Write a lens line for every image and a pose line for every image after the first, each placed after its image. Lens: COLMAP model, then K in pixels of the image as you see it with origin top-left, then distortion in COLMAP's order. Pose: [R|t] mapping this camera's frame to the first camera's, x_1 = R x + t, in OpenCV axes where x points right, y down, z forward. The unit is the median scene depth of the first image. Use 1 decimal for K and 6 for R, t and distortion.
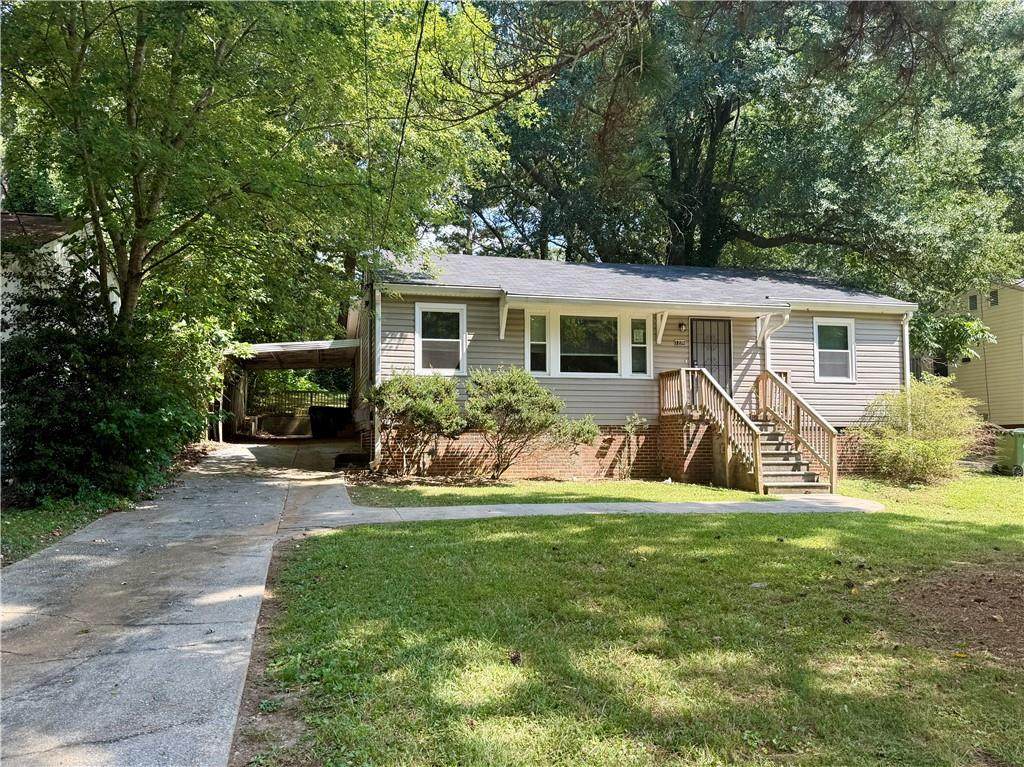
lens RADIAL K [[742.3, 0, 512.0], [0, 742.3, 383.5], [0, 0, 1]] dist [0.086890, -0.154119]
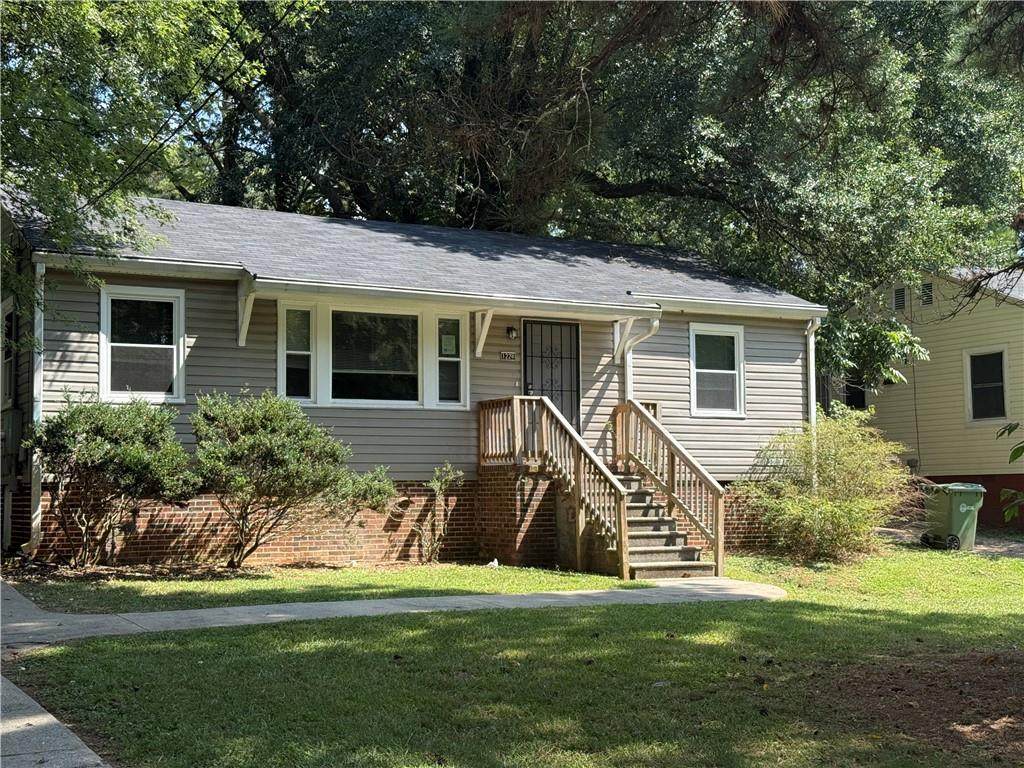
lens RADIAL K [[1302.1, 0, 512.0], [0, 1302.1, 384.0], [0, 0, 1]] dist [0.244266, -0.883858]
pose [[0.965044, 0.017056, 0.261532, -0.083790], [-0.014788, 0.999834, -0.010639, -0.018804], [-0.261671, 0.006399, 0.965136, -0.143016]]
